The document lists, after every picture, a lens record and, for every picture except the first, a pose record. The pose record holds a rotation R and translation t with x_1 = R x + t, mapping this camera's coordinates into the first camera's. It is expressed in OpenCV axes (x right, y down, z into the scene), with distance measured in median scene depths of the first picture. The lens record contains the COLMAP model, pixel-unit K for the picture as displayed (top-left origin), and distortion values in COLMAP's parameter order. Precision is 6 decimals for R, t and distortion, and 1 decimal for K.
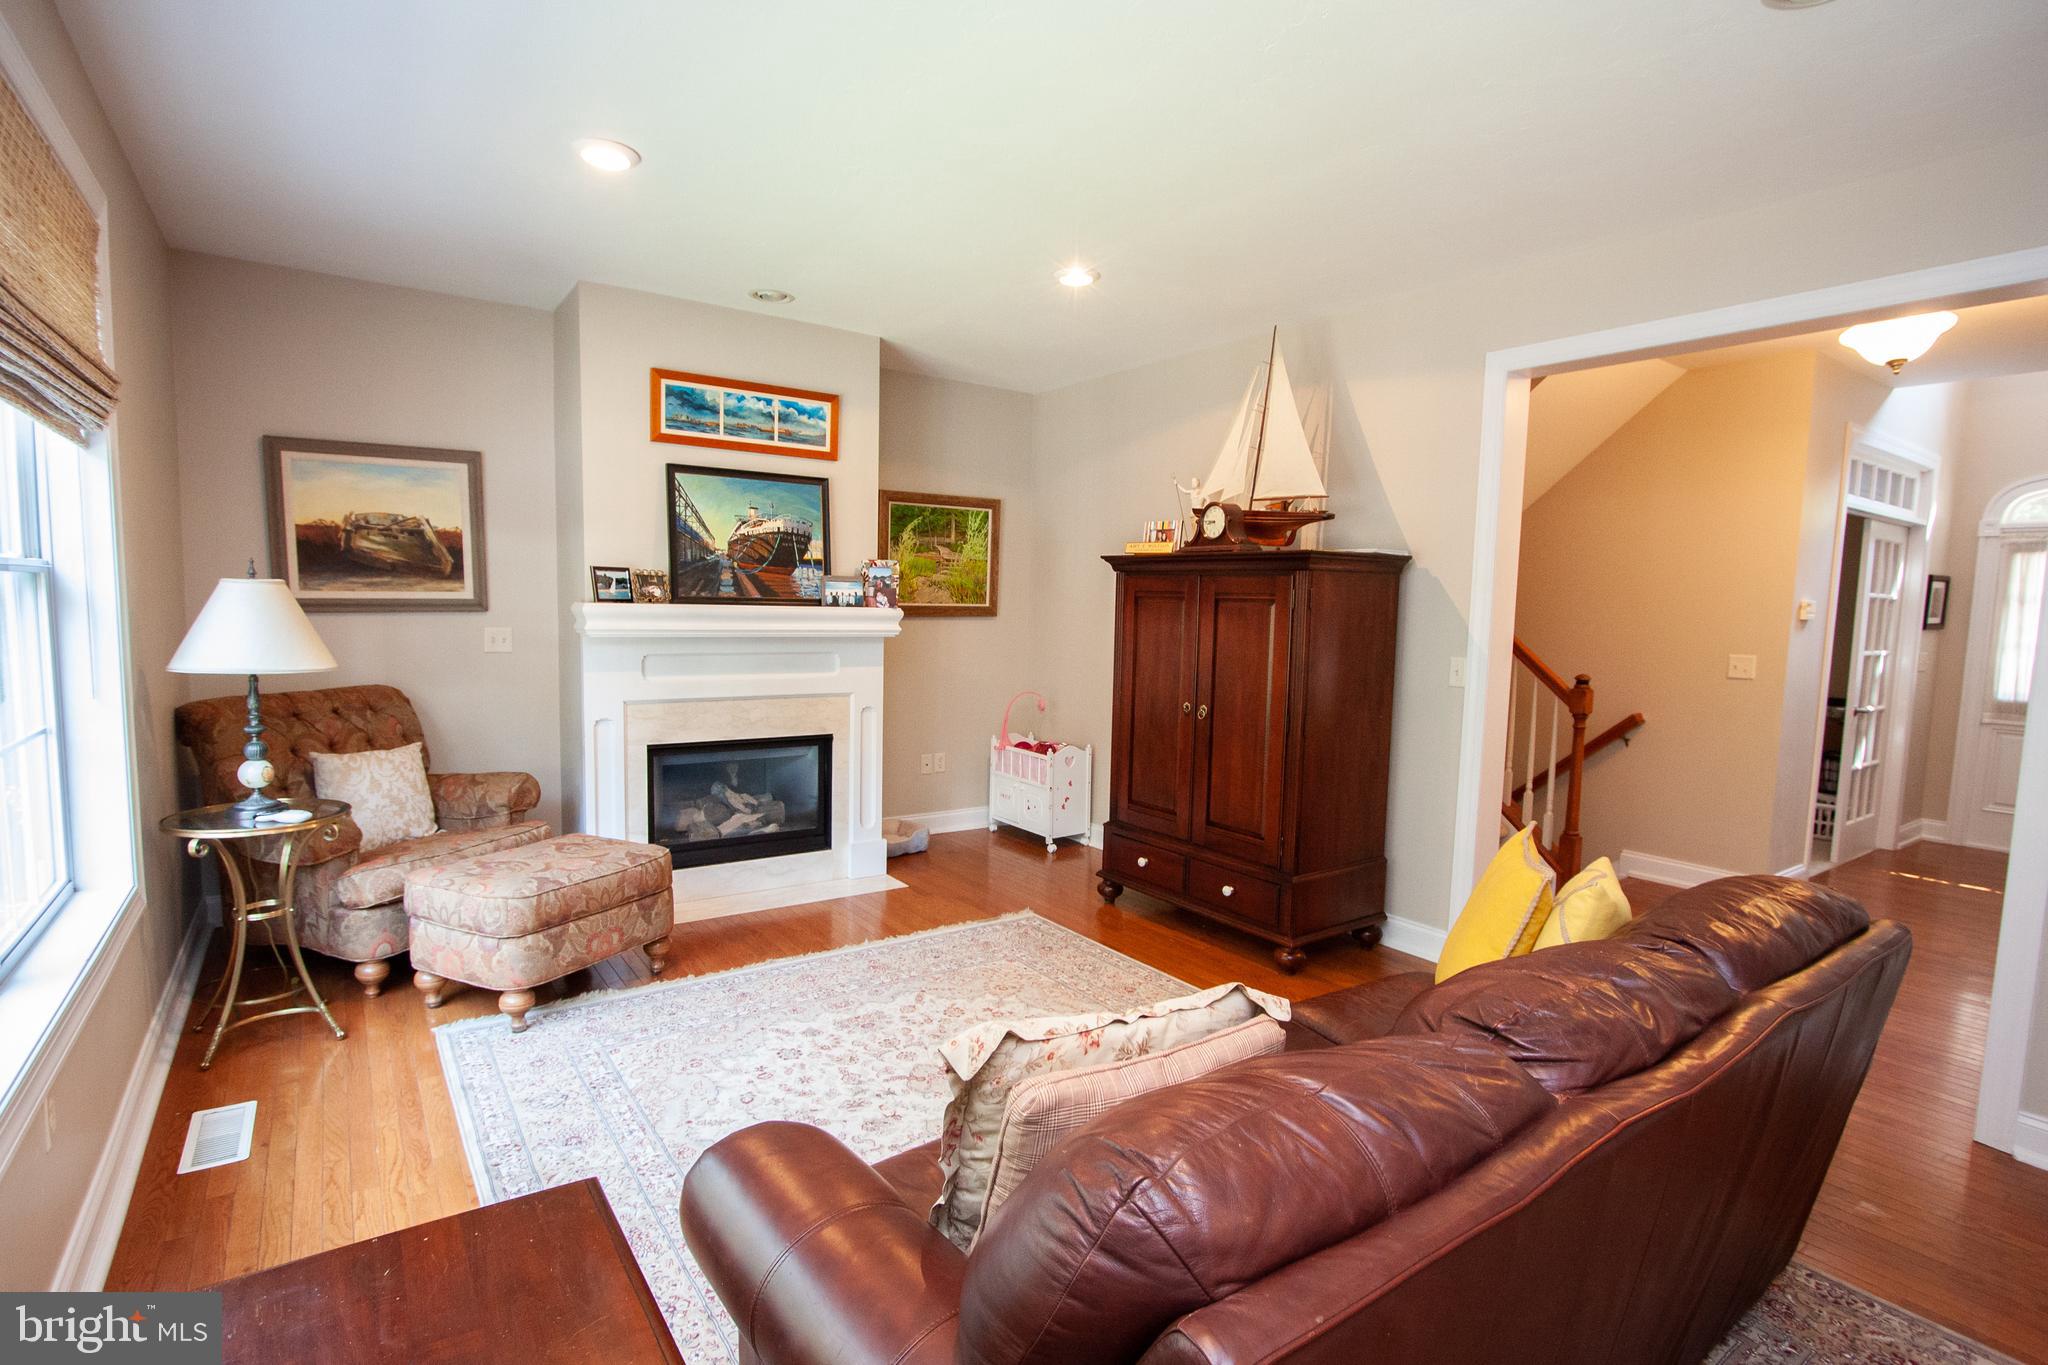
lens RADIAL K [[967.7, 0, 1031.1], [0, 967.7, 691.5], [0, 0, 1]] dist [-0.012875, -0.000273]
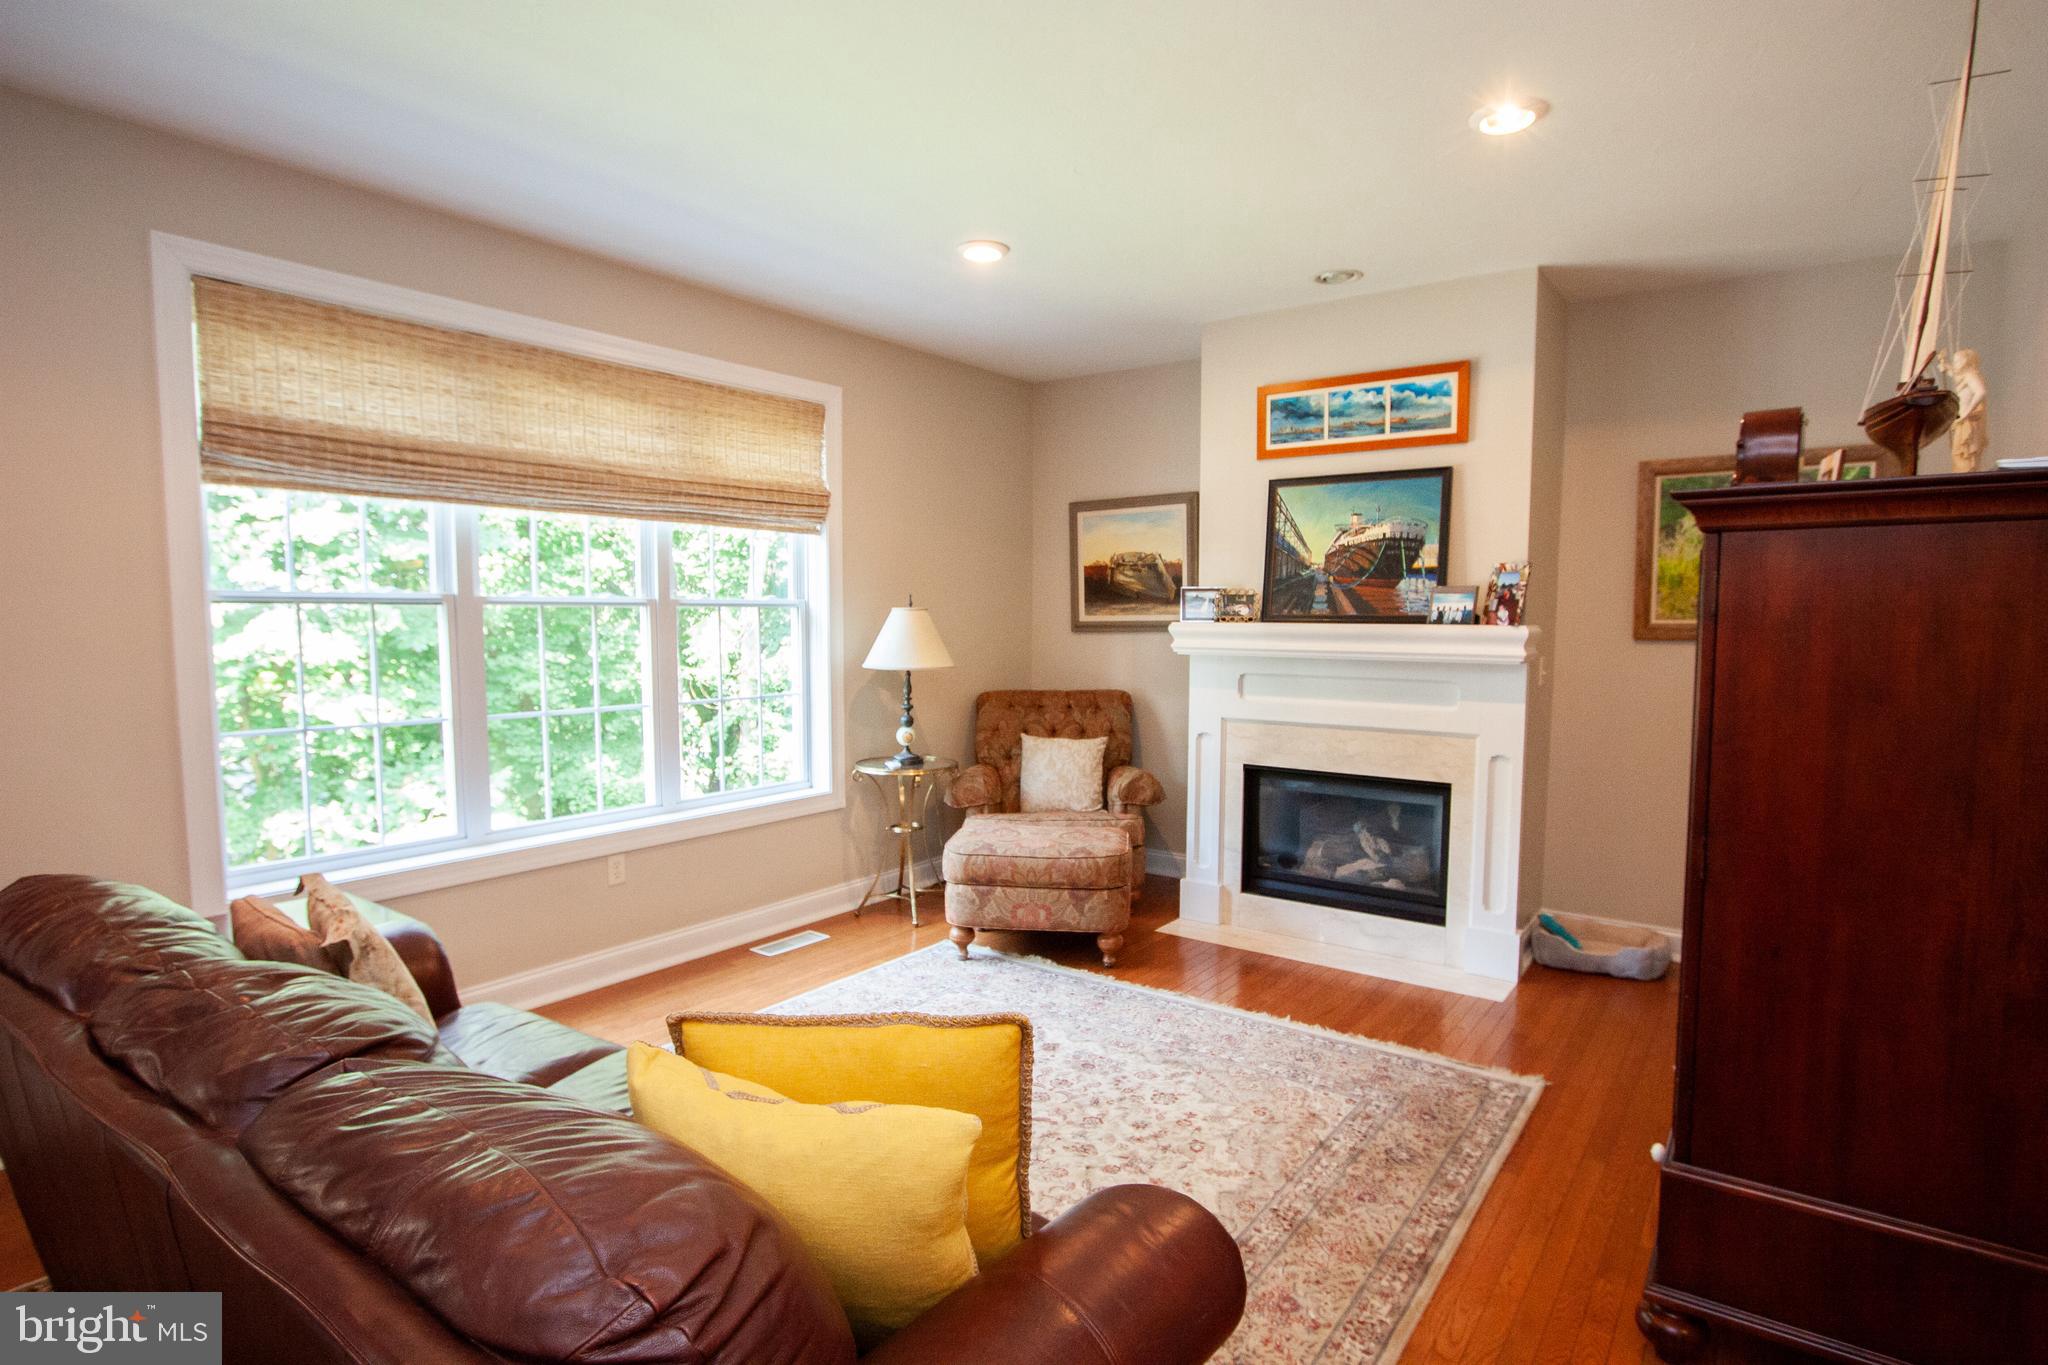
lens RADIAL K [[1046.0, 0, 1023.2], [0, 1046.0, 695.0], [0, 0, 1]] dist [-0.024235, 0.000053]
pose [[0.329300, 0.052700, -0.942754, 0.532012], [-0.081503, 0.996301, 0.027225, -0.026066], [0.940701, 0.067872, 0.332377, 0.410963]]
